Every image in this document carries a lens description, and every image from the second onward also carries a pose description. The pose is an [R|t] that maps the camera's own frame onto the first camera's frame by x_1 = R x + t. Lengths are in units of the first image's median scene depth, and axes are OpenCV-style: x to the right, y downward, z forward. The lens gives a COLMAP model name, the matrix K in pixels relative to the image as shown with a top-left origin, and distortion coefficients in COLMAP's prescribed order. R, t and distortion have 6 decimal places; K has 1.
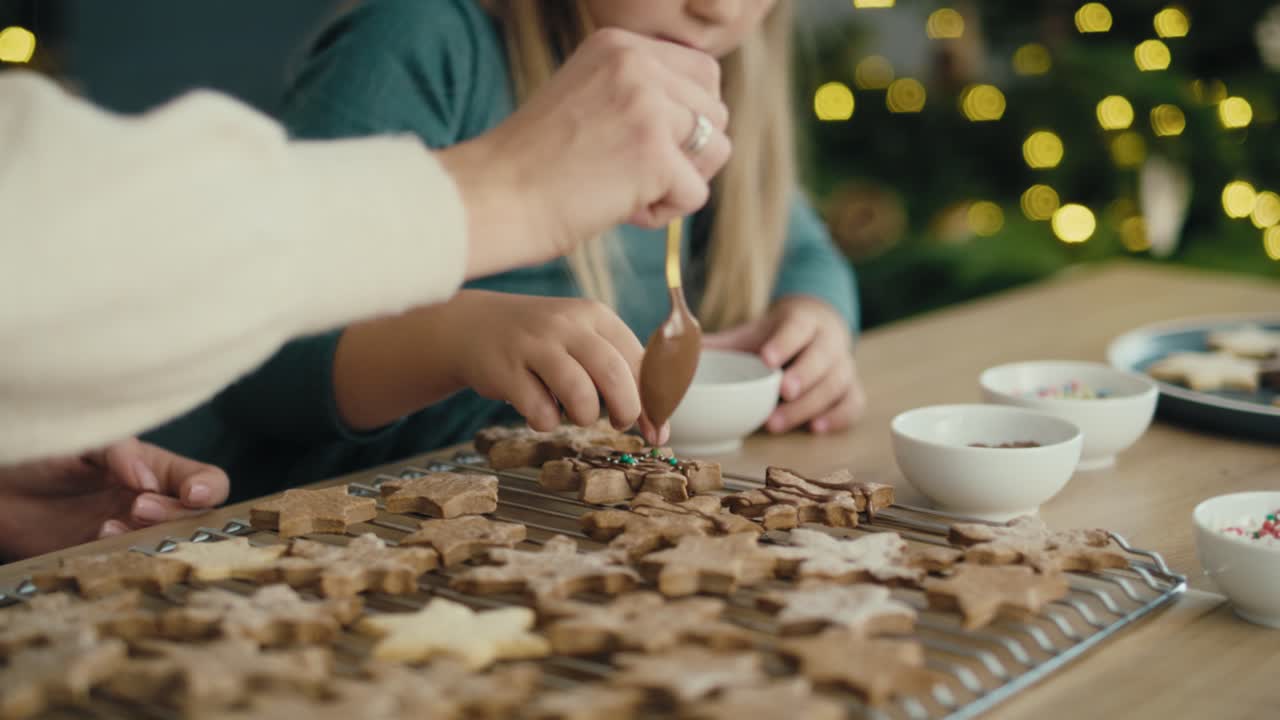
lens RADIAL K [[2488.4, 0, 639.5], [0, 2488.4, 367.8], [0, 0, 1]] dist [-0.227868, 0.000000]
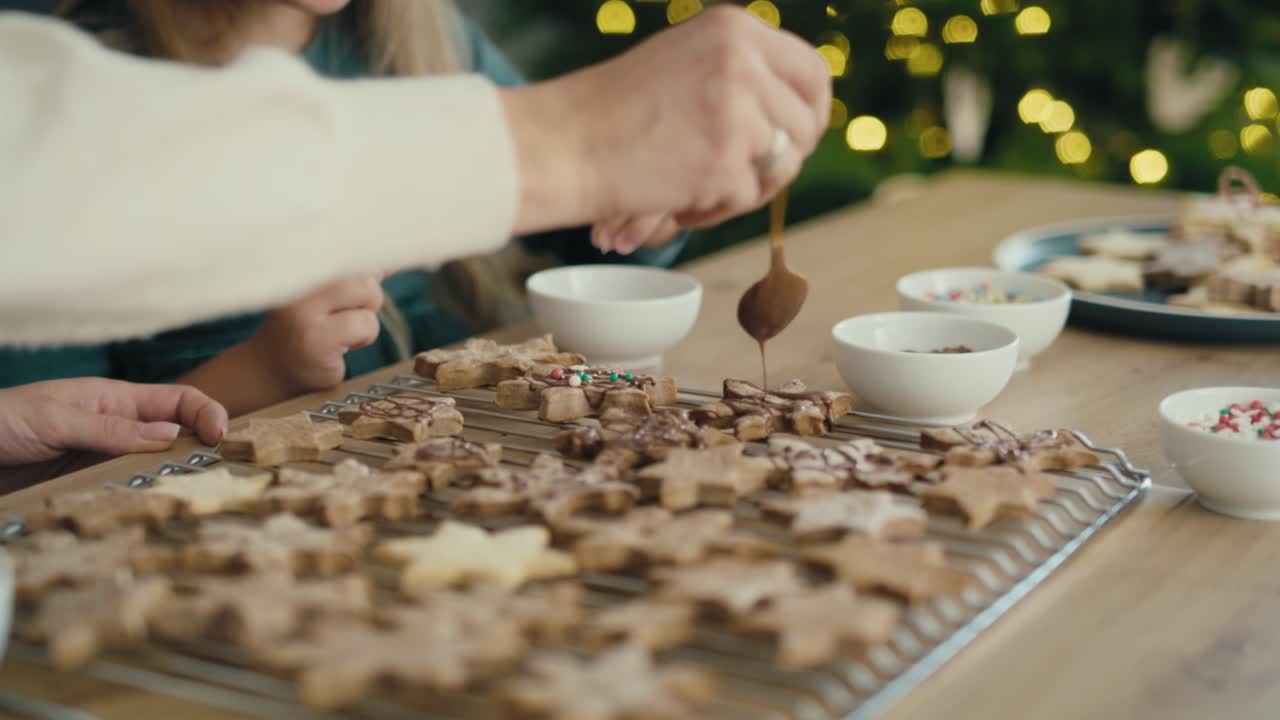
lens RADIAL K [[2488.4, 0, 642.5], [0, 2488.4, 360.2], [0, 0, 1]] dist [-0.227868, 0.000000]
pose [[0.990232, -0.032857, 0.135501, -0.125572], [0.028789, 0.999077, 0.031869, -0.001015], [-0.136423, -0.027657, 0.990264, 0.005386]]
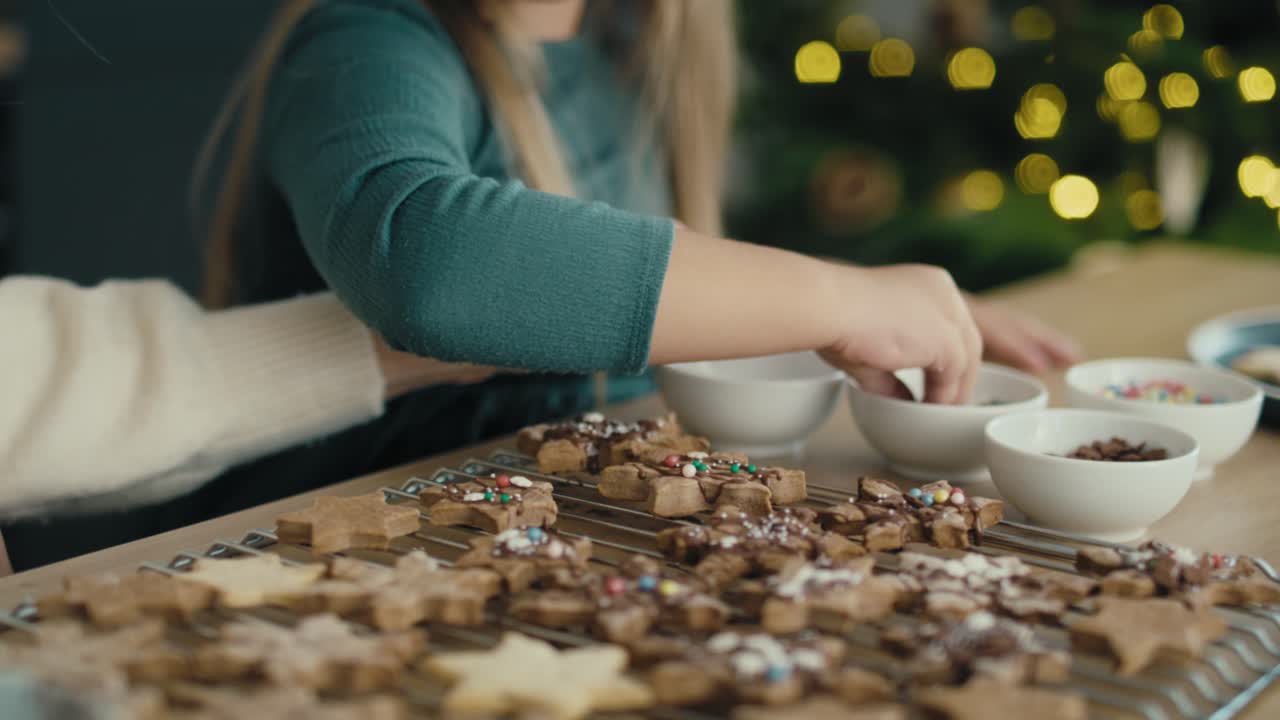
lens RADIAL K [[2488.4, 0, 639.2], [0, 2488.4, 348.3], [0, 0, 1]] dist [-0.227868, 0.000000]
pose [[0.998949, 0.016970, 0.042575, -0.069528], [-0.017368, 0.999809, 0.008999, -0.013368], [-0.042415, -0.009729, 0.999053, 0.128670]]
